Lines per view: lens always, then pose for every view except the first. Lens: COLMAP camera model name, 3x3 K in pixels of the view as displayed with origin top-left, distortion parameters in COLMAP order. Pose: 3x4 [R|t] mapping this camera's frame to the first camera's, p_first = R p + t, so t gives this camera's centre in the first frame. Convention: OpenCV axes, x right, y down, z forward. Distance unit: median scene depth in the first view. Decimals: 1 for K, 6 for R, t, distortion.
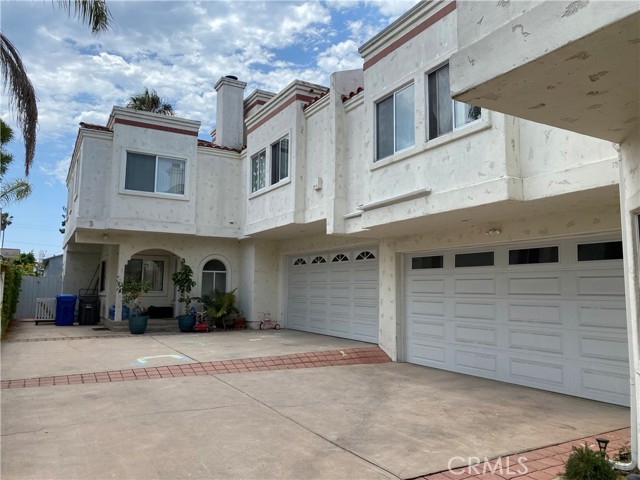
lens RADIAL K [[488.3, 0, 320.5], [0, 488.3, 226.0], [0, 0, 1]] dist [0.009533, -0.001514]
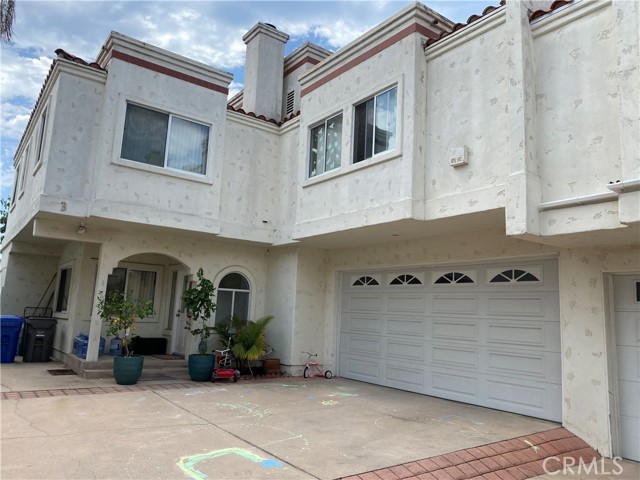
lens RADIAL K [[488.3, 0, 320.5], [0, 488.3, 226.0], [0, 0, 1]] dist [0.009533, -0.001514]
pose [[0.992811, 0.056221, 0.105666, -0.193857], [-0.051126, 0.997423, -0.050326, 0.033836], [-0.108223, 0.044561, 0.993127, 0.318943]]
